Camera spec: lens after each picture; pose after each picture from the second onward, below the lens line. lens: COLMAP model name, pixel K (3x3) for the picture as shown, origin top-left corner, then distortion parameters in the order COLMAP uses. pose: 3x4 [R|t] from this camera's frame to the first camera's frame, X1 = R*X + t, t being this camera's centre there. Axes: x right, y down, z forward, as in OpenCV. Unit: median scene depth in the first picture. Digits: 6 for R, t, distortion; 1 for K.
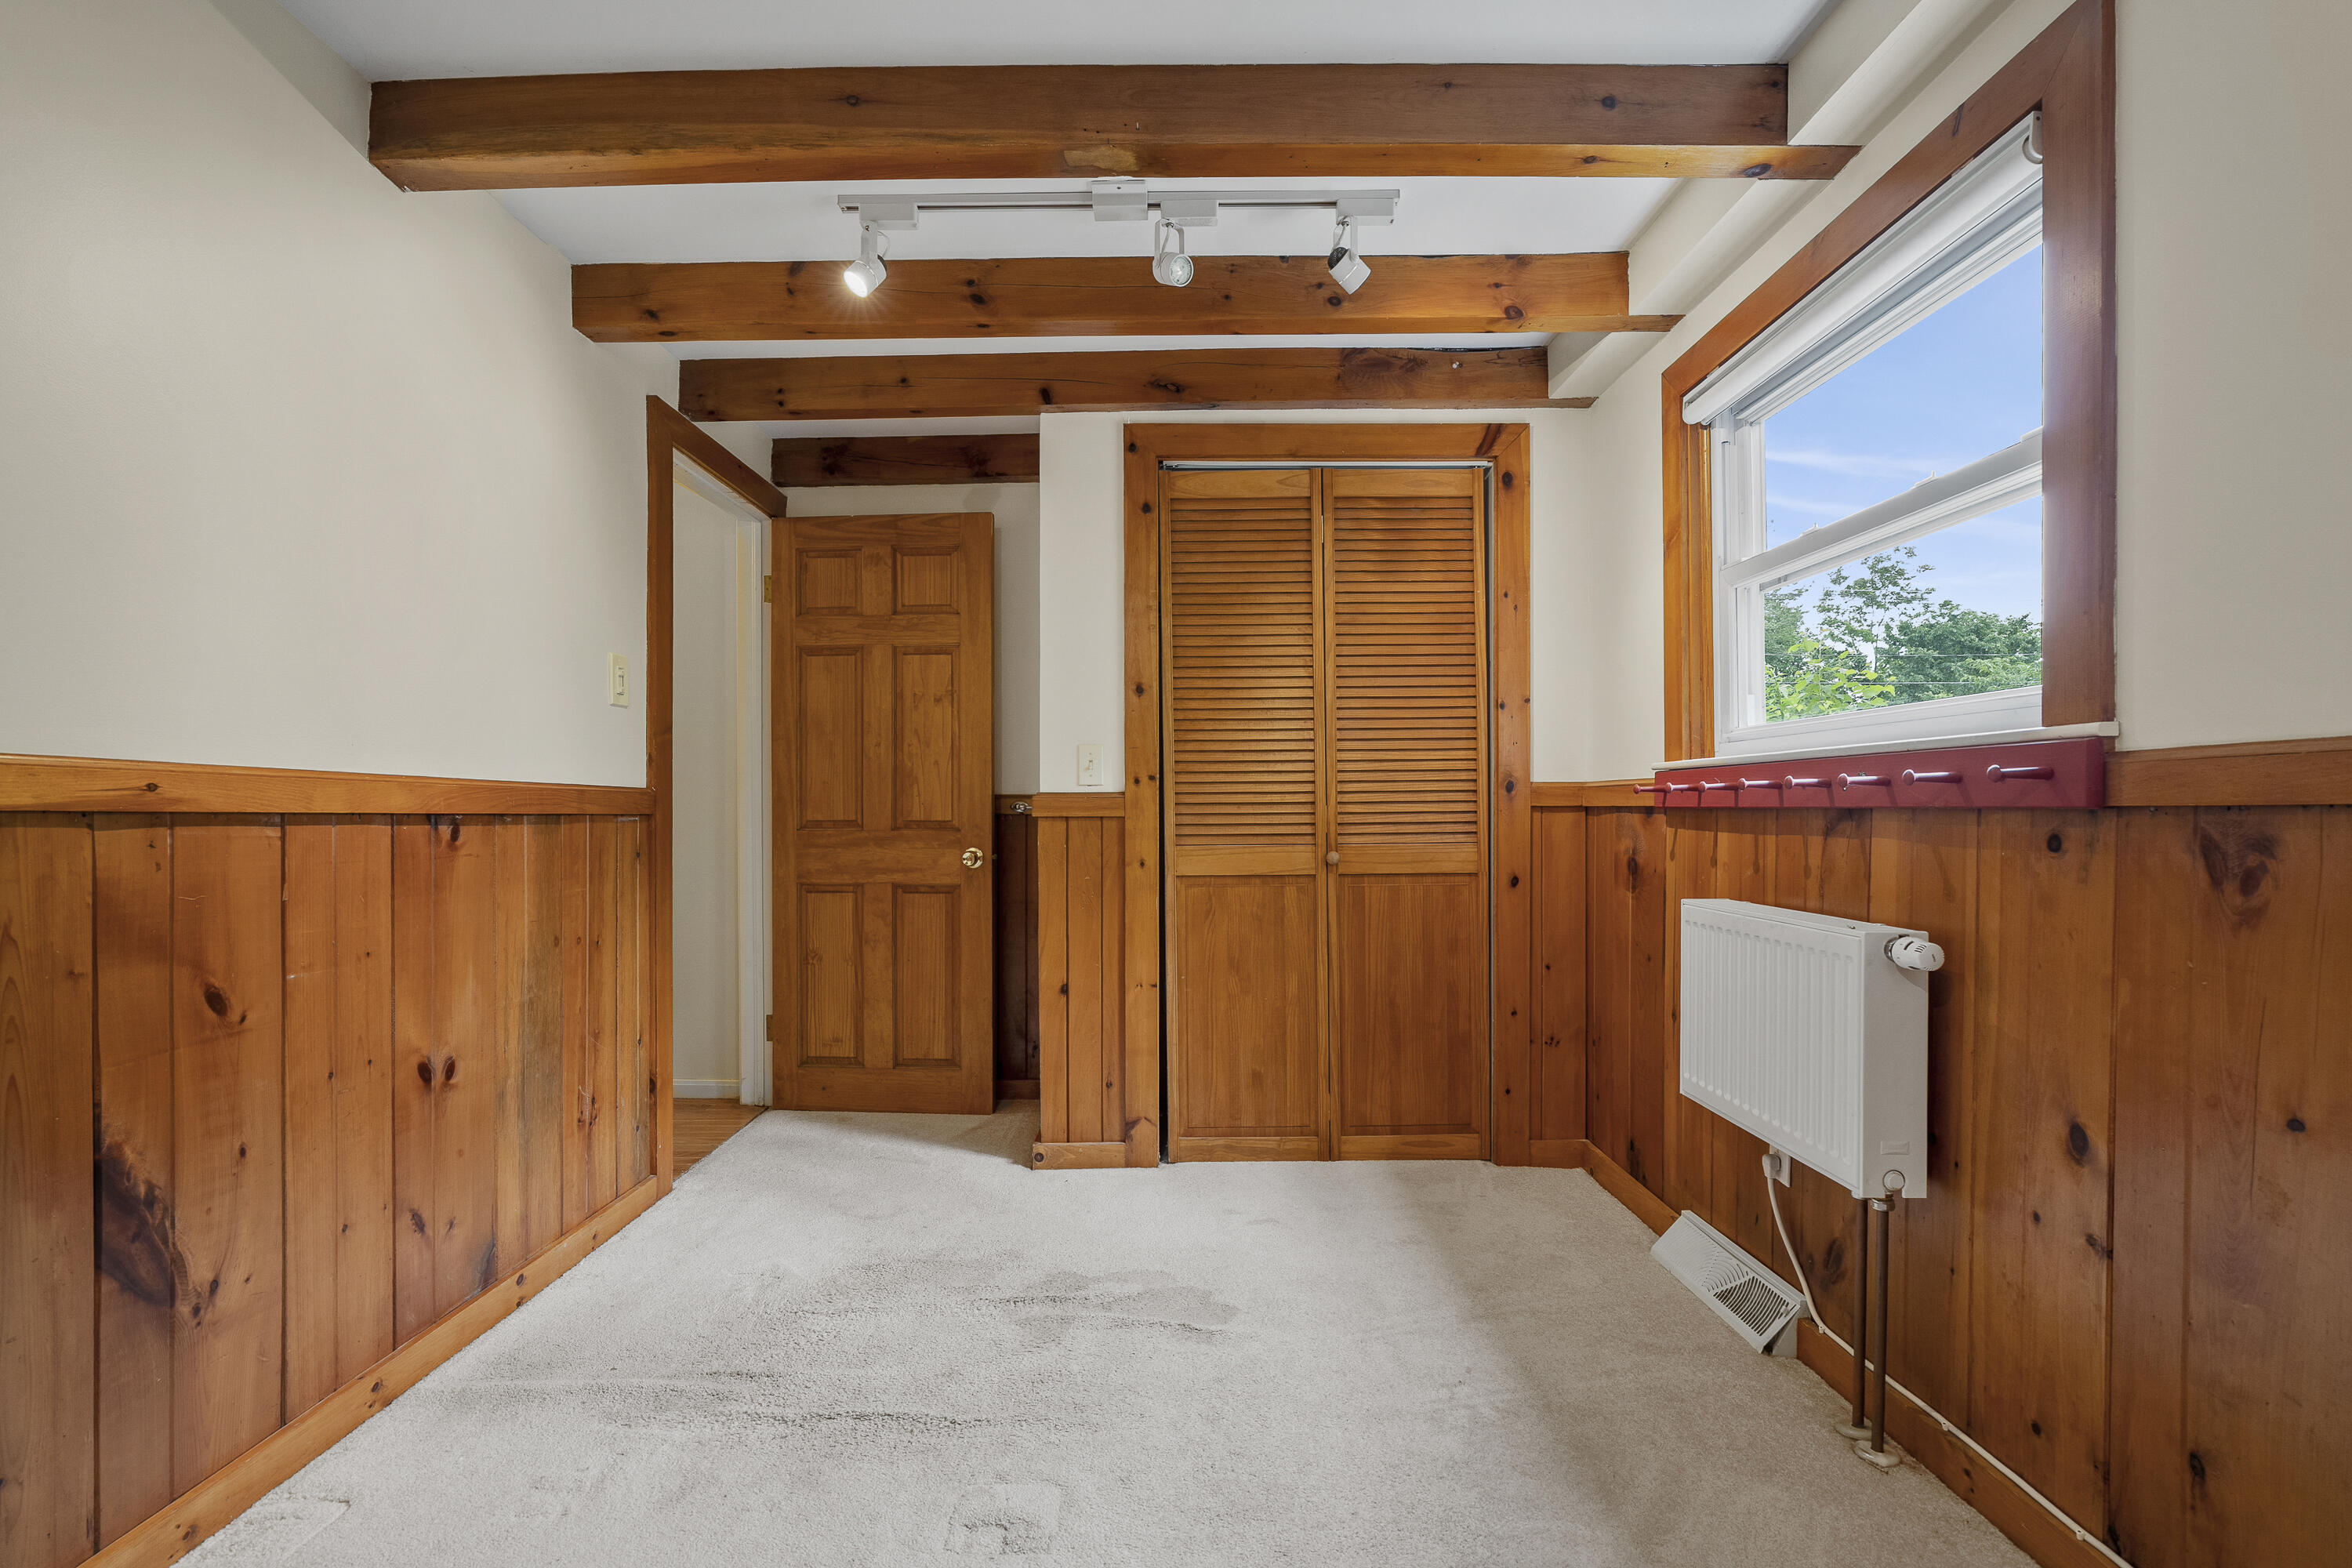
lens RADIAL K [[1068.2, 0, 1157.3], [0, 1068.2, 798.7], [0, 0, 1]] dist [-0.005178, 0.001202]
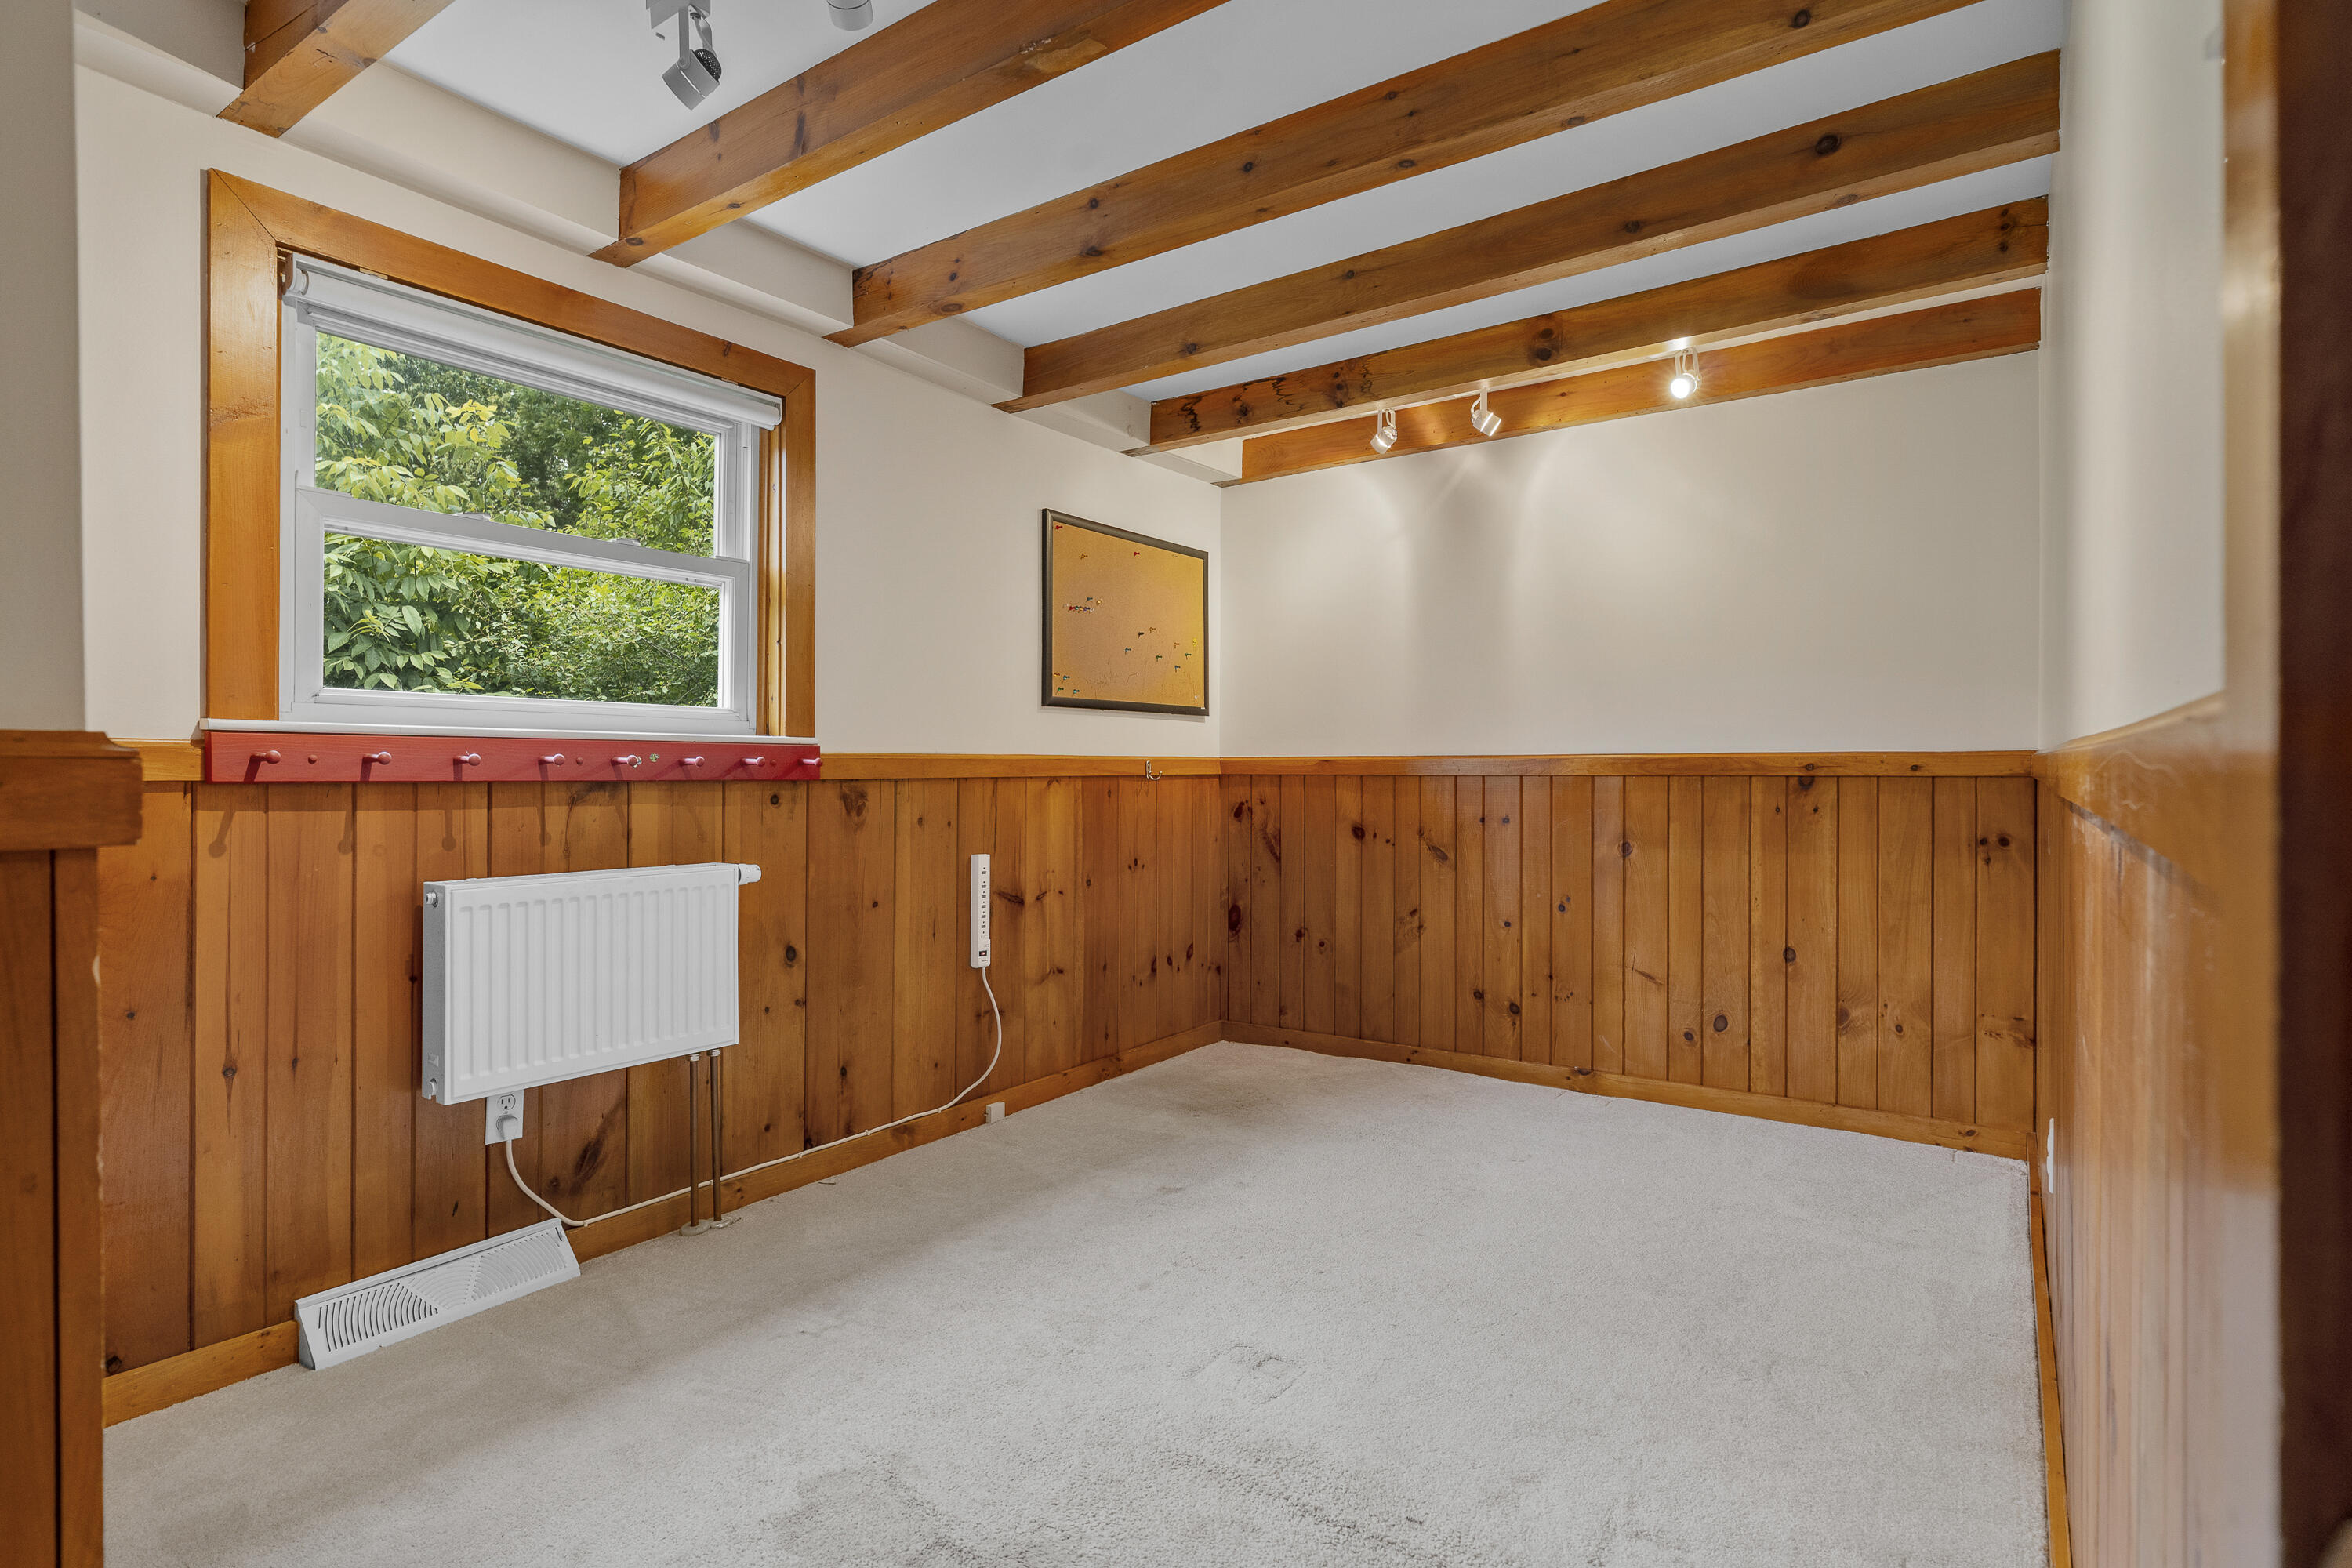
lens RADIAL K [[1203.1, 0, 1167.3], [0, 1203.1, 780.7], [0, 0, 1]] dist [0.001432, 0.000332]
pose [[-0.820849, -0.000867, 0.571145, -0.872351], [-0.002670, 0.999994, -0.002319, 0.011712], [-0.571139, -0.003428, -0.820846, 2.259251]]
